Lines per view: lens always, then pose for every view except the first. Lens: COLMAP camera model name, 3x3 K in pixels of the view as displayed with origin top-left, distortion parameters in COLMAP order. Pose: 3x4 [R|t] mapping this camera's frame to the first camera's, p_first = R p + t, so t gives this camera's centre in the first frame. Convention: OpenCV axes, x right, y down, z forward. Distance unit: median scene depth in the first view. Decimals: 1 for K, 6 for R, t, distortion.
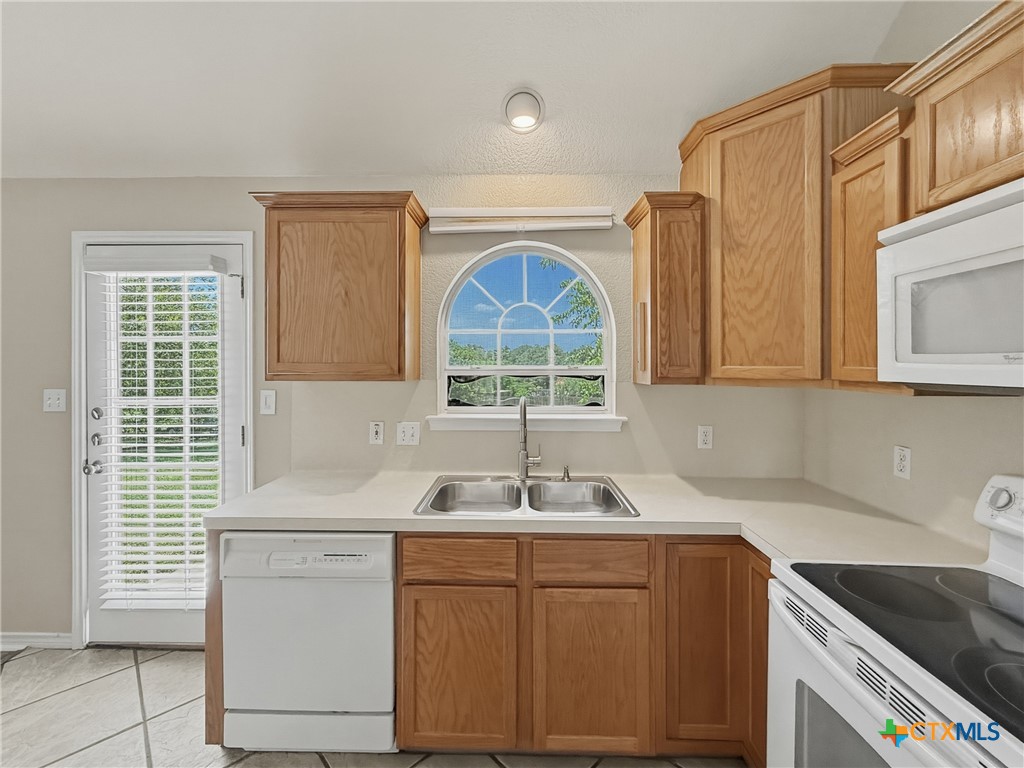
lens RADIAL K [[430.7, 0, 507.0], [0, 430.7, 366.0], [0, 0, 1]] dist [-0.002049, -0.000127]
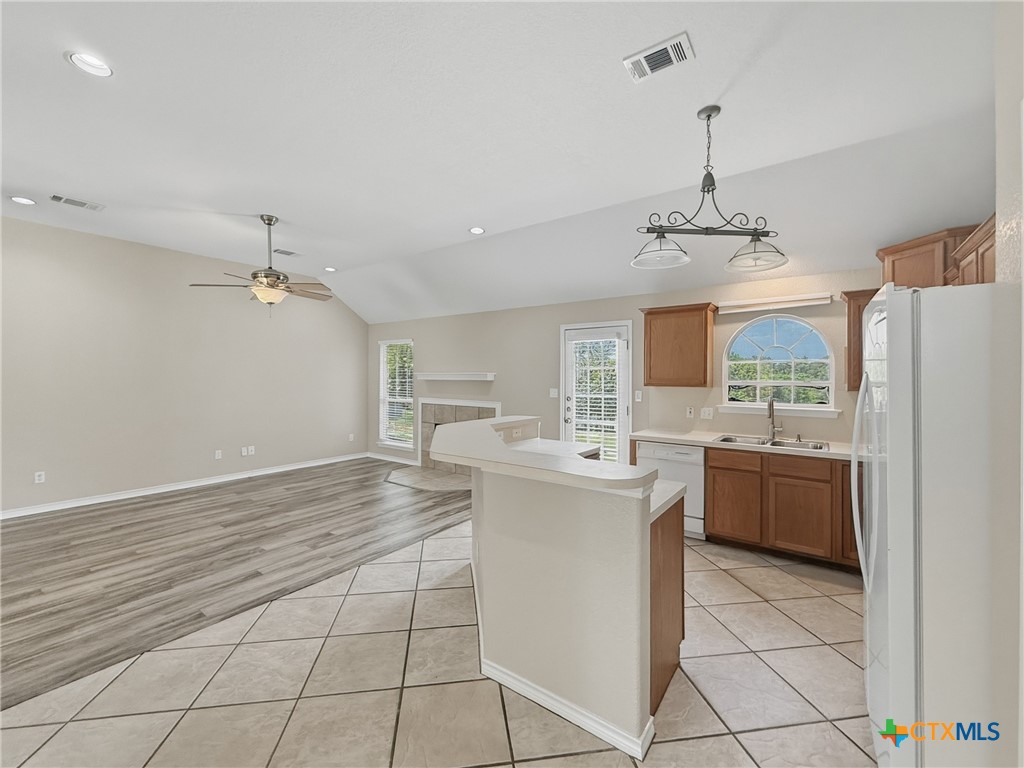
lens RADIAL K [[421.9, 0, 512.5], [0, 421.9, 376.9], [0, 0, 1]] dist [-0.001840, -0.000184]
pose [[0.819331, 0.002099, -0.573317, 0.168728], [-0.002891, 0.999996, -0.000471, -0.012529], [0.573313, 0.002043, 0.819334, -1.218726]]
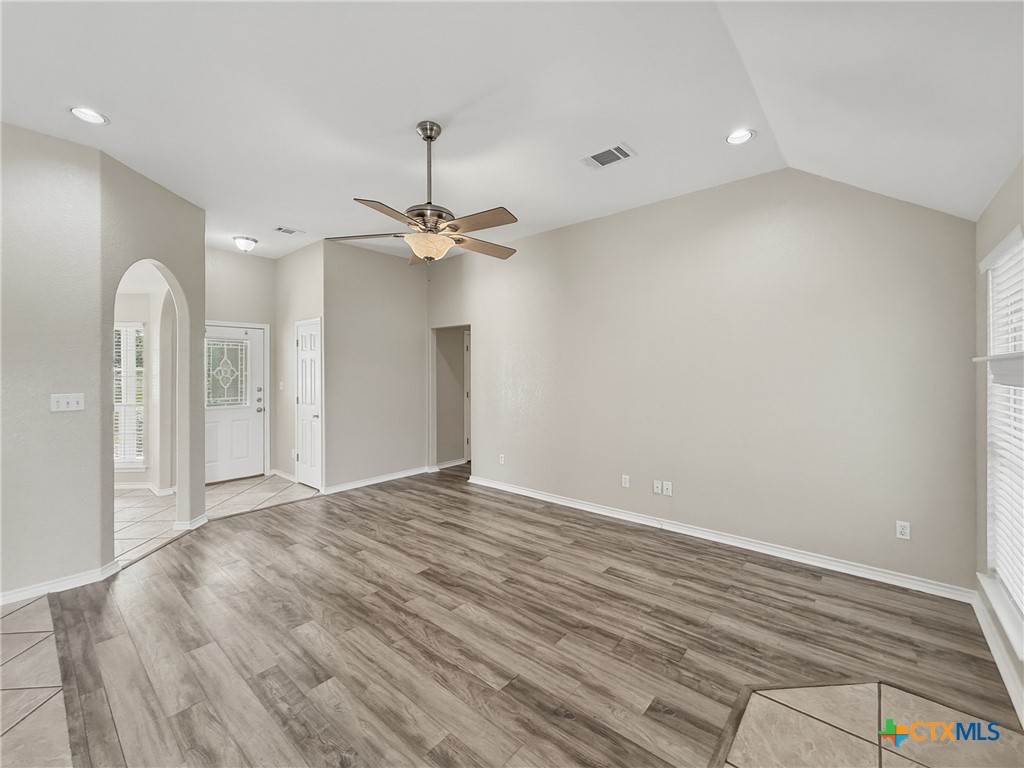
lens RADIAL K [[426.8, 0, 512.4], [0, 426.8, 366.6], [0, 0, 1]] dist [0.000114, -0.000042]
pose [[-0.630345, -0.011632, -0.776228, -1.098490], [-0.001456, 0.999904, -0.013801, -0.011197], [0.776314, -0.007569, -0.630301, 0.831491]]
